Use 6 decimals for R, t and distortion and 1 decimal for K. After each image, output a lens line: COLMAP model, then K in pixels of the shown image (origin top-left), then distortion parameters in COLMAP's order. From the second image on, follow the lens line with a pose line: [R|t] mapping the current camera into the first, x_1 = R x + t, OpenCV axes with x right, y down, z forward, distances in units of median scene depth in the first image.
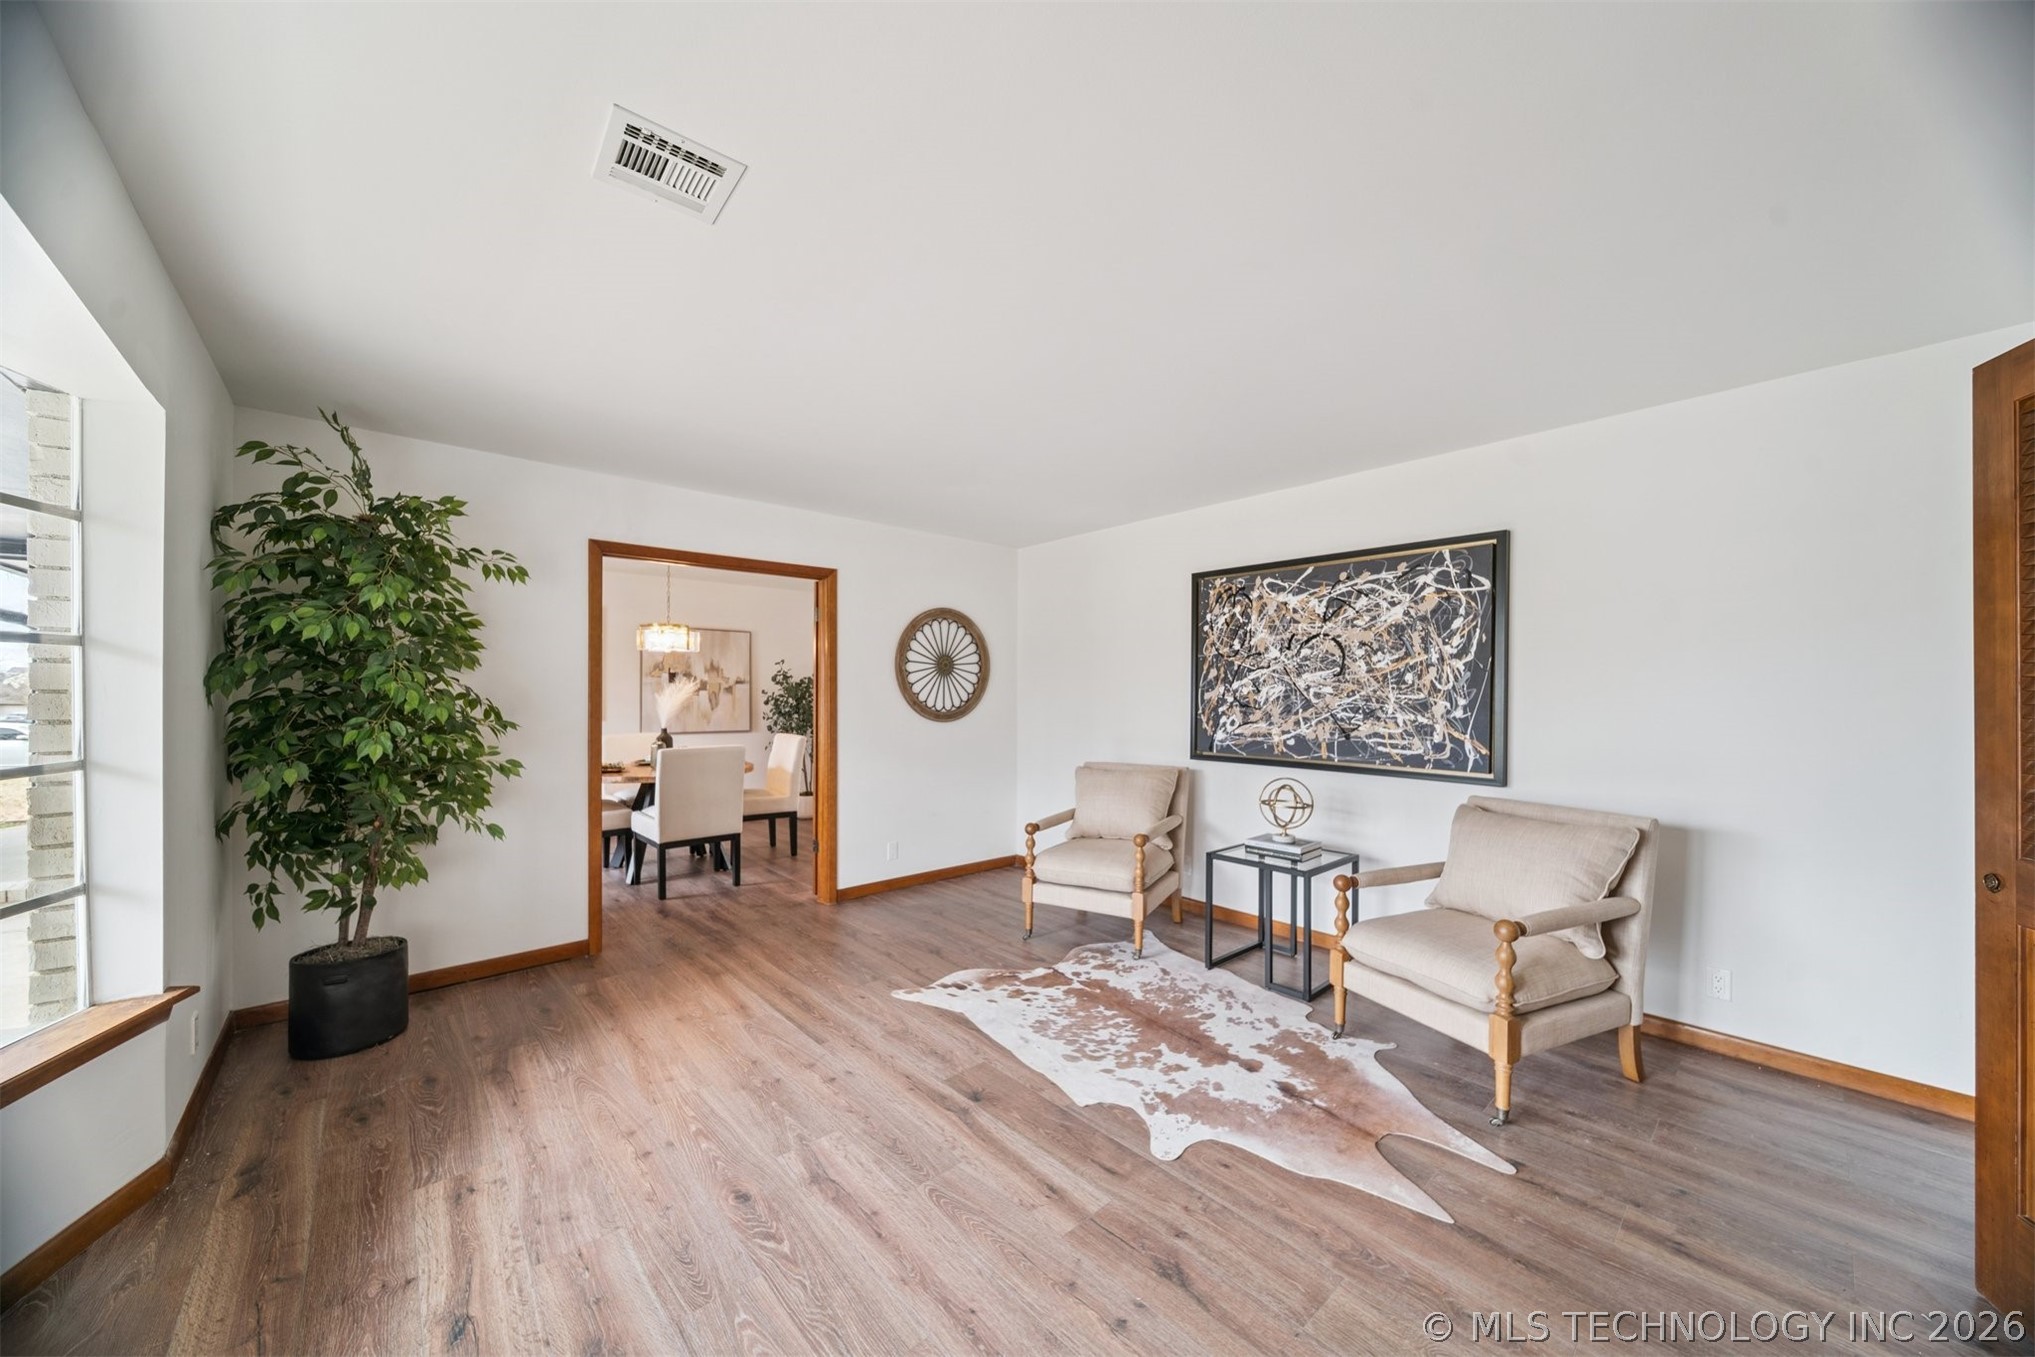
lens RADIAL K [[725.7, 0, 975.4], [0, 725.7, 686.4], [0, 0, 1]] dist [-0.001719, -0.000294]
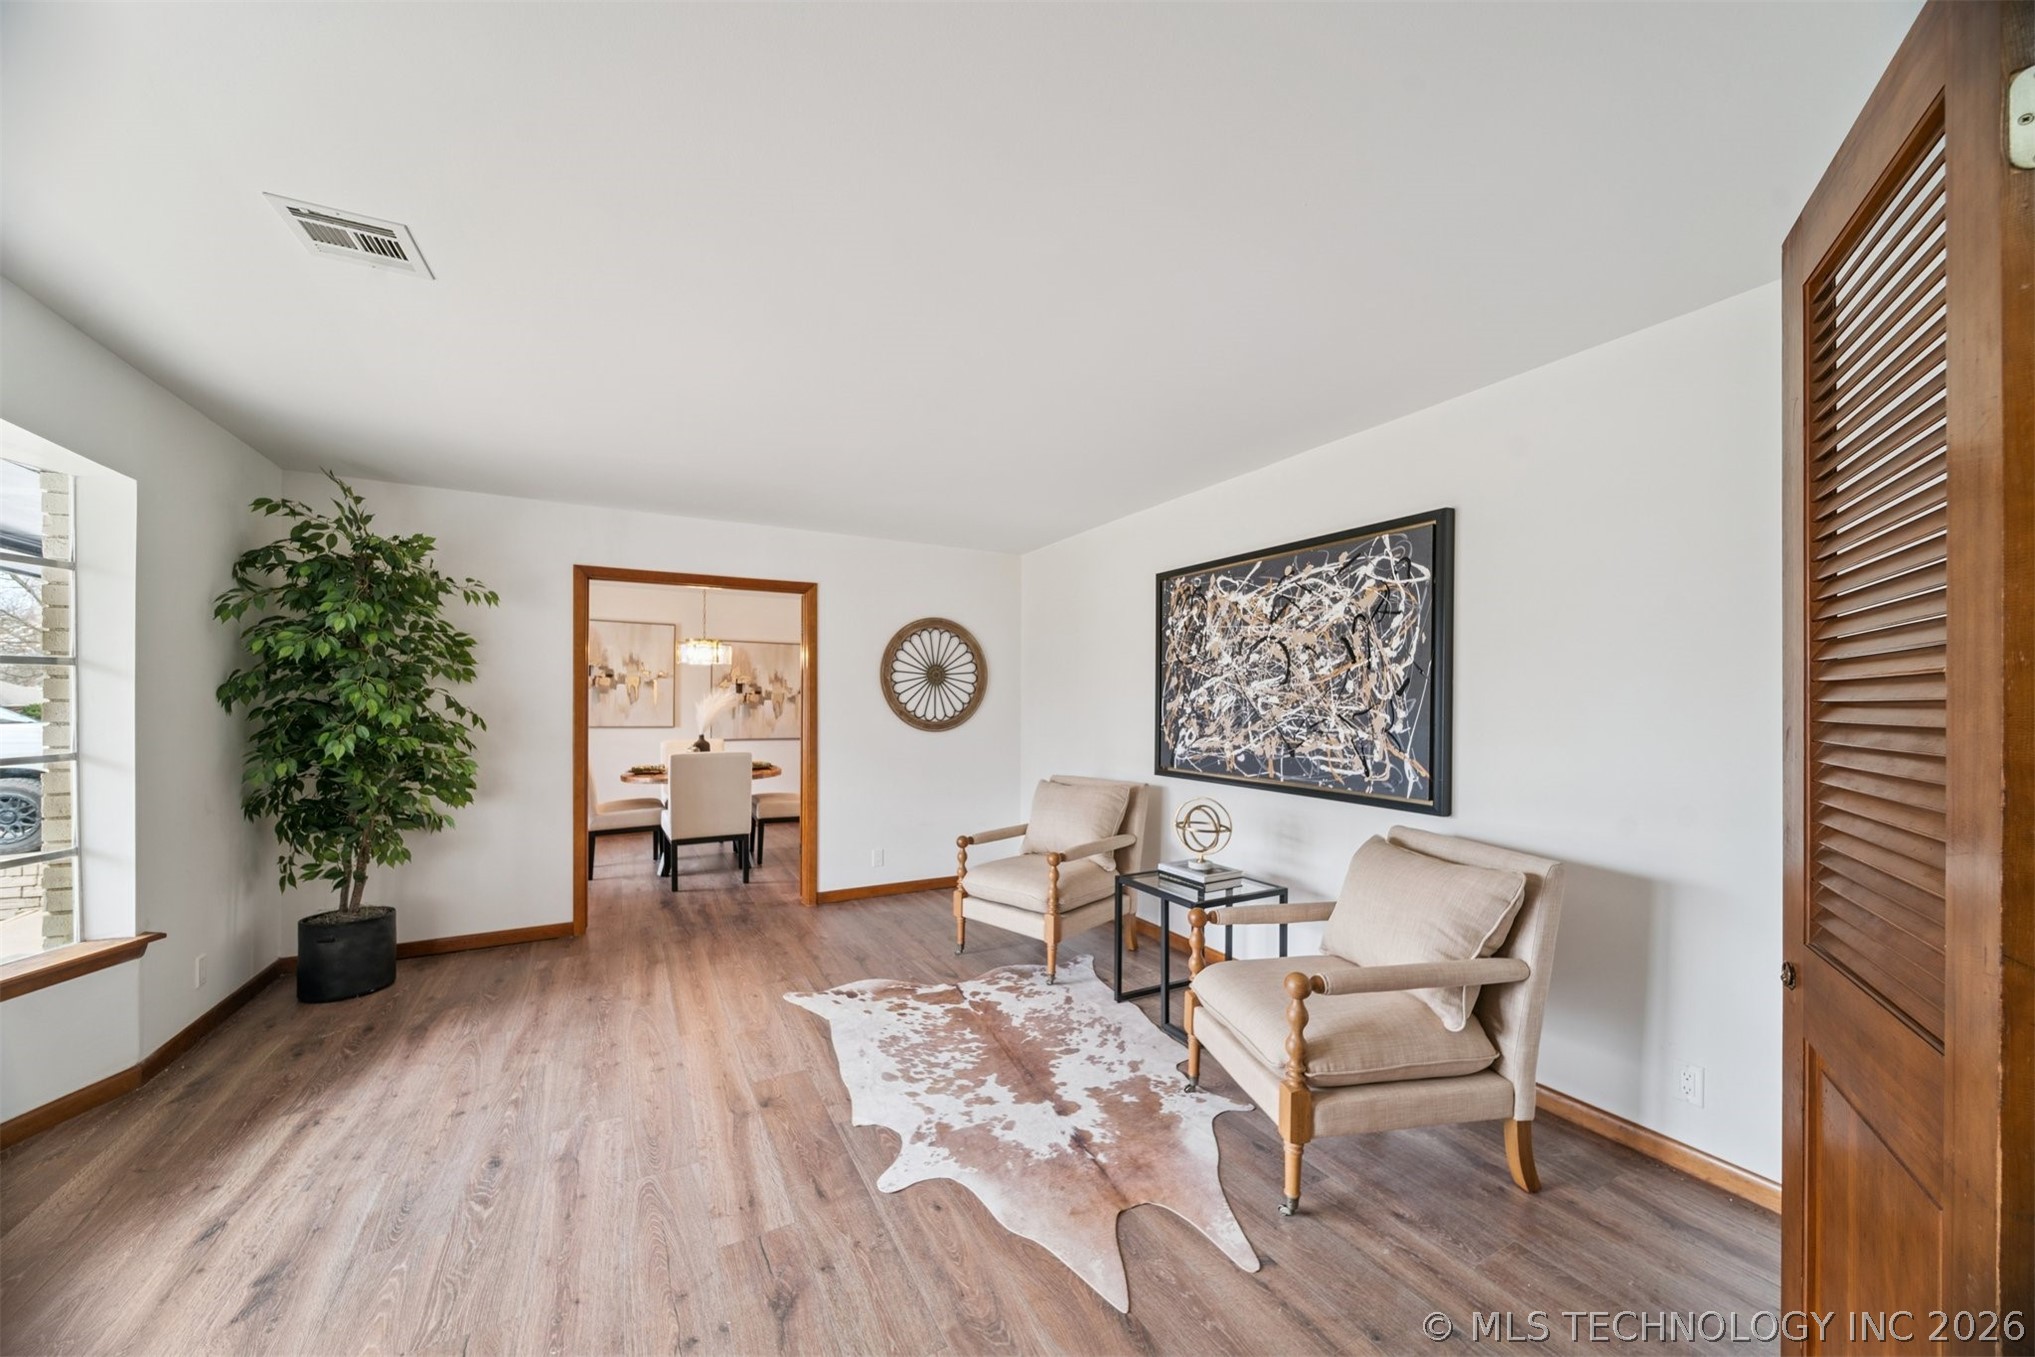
lens RADIAL K [[725.7, 0, 969.9], [0, 725.7, 695.6], [0, 0, 1]] dist [-0.001719, -0.000294]
pose [[0.972645, -0.000681, -0.232296, 0.378822], [0.000450, 0.999999, -0.001050, 0.000391], [0.232296, 0.000917, 0.972645, 0.061344]]
